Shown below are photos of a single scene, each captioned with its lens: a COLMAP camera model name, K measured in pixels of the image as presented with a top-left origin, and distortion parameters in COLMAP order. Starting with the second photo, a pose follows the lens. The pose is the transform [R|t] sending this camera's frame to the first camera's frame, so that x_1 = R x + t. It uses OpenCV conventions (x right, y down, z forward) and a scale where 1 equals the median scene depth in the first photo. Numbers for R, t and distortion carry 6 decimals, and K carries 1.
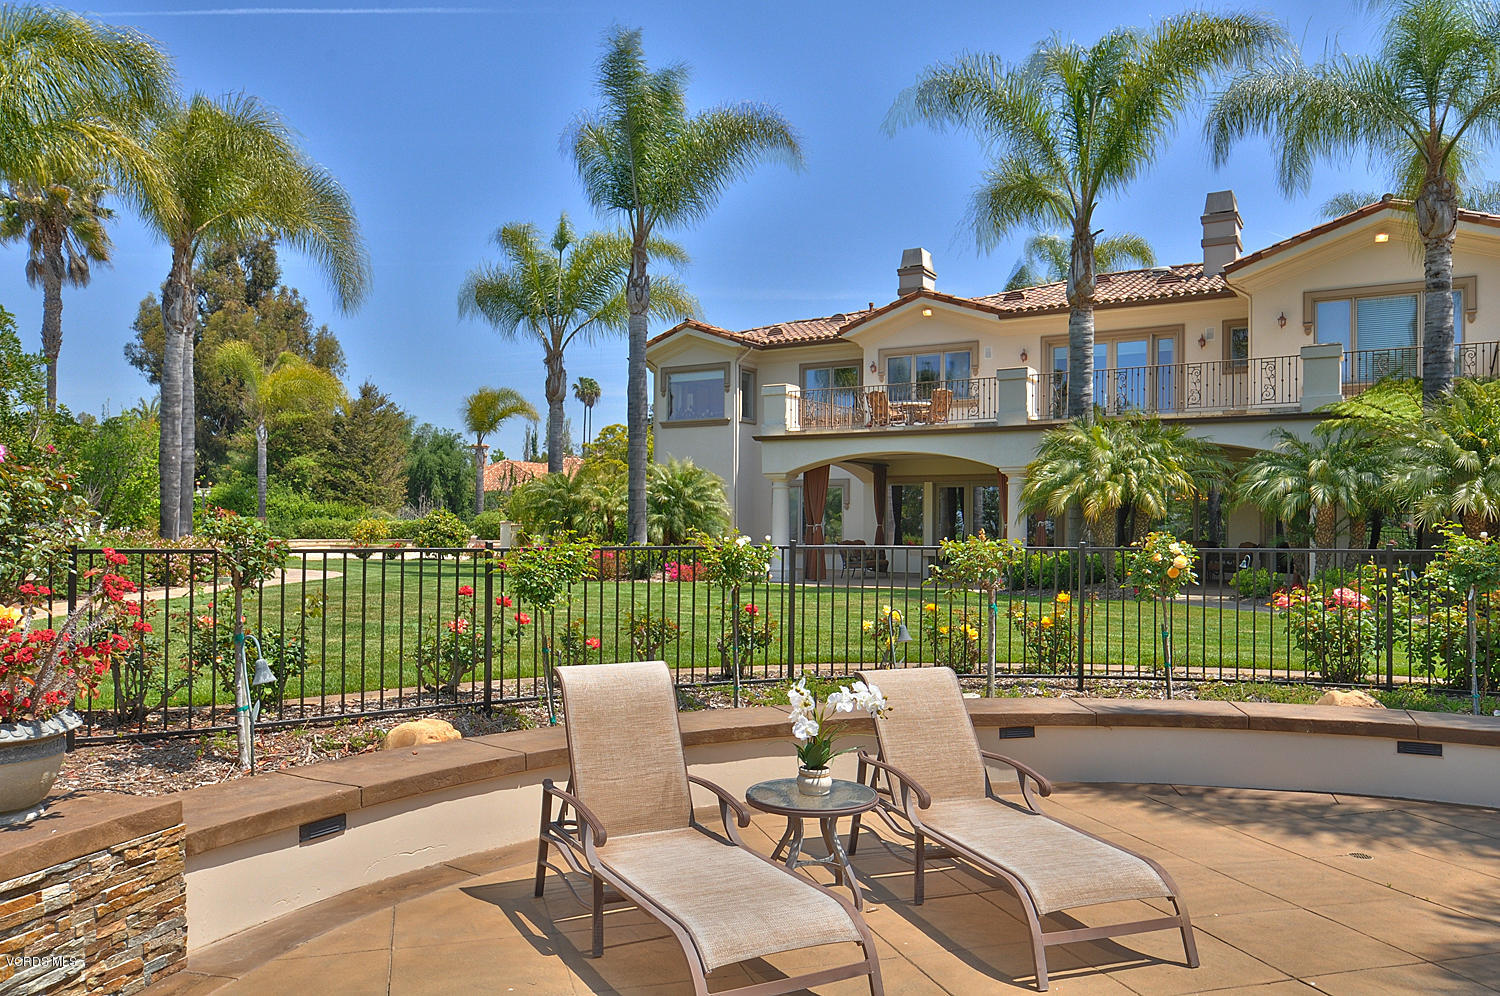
lens RADIAL K [[1169.1, 0, 751.2], [0, 1169.1, 502.2], [0, 0, 1]] dist [0.013398, 0.000970]
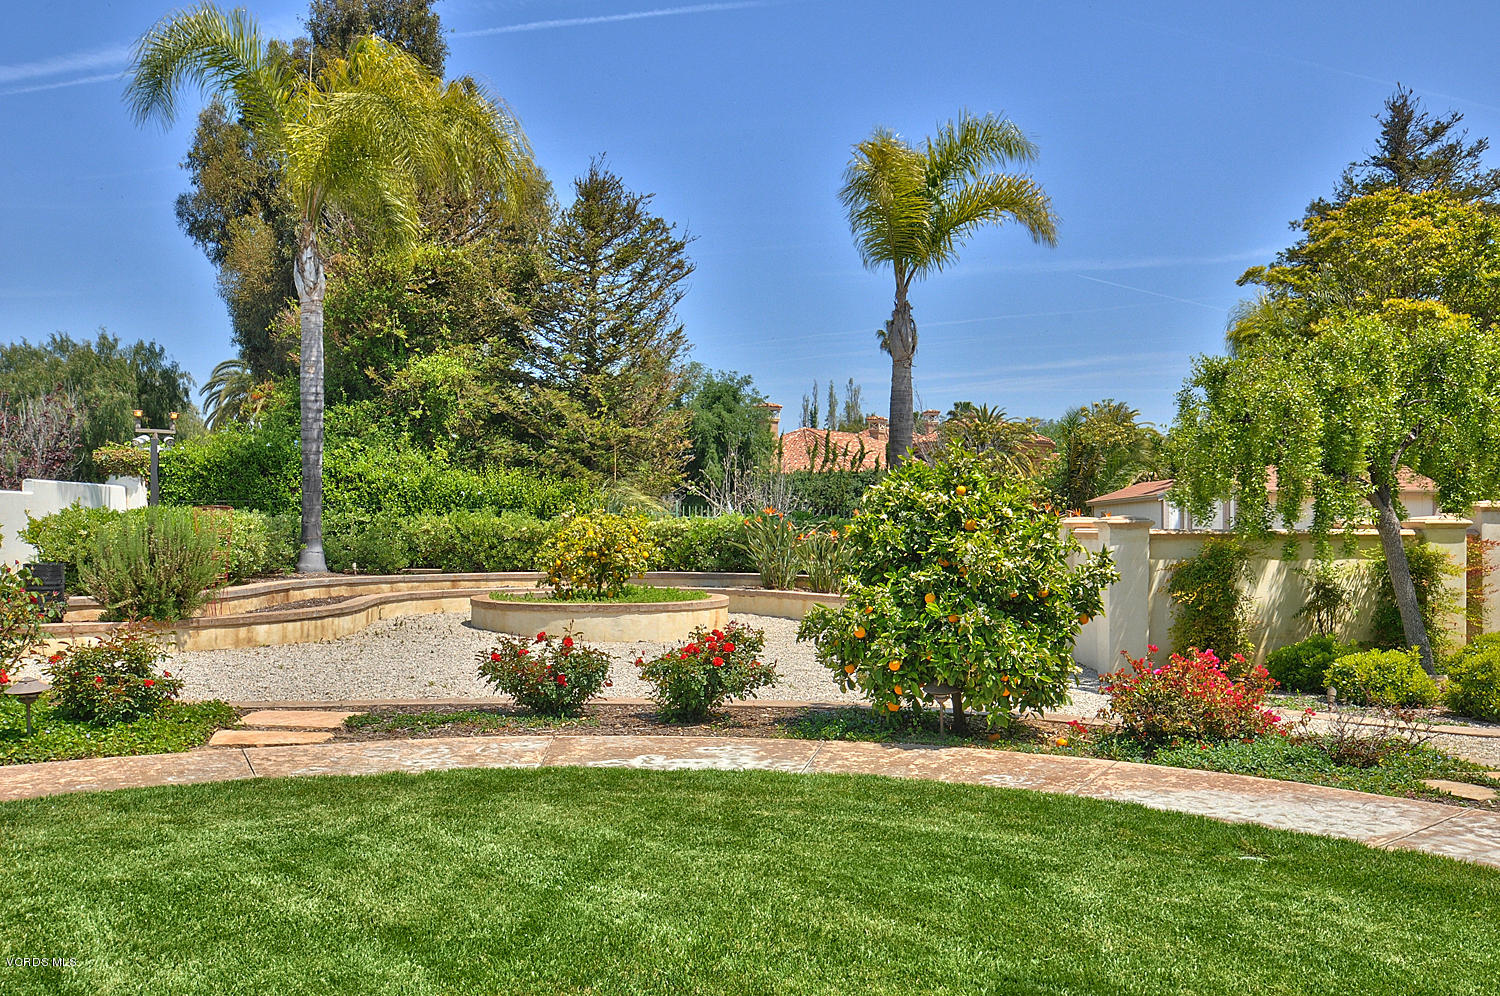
lens RADIAL K [[821.8, 0, 749.8], [0, 821.8, 498.5], [0, 0, 1]] dist [-0.001664, -0.000094]
pose [[0.988732, -0.003477, -0.149657, -0.238691], [0.002090, 0.999953, -0.009426, 0.011887], [0.149683, 0.009007, 0.988693, 0.744831]]
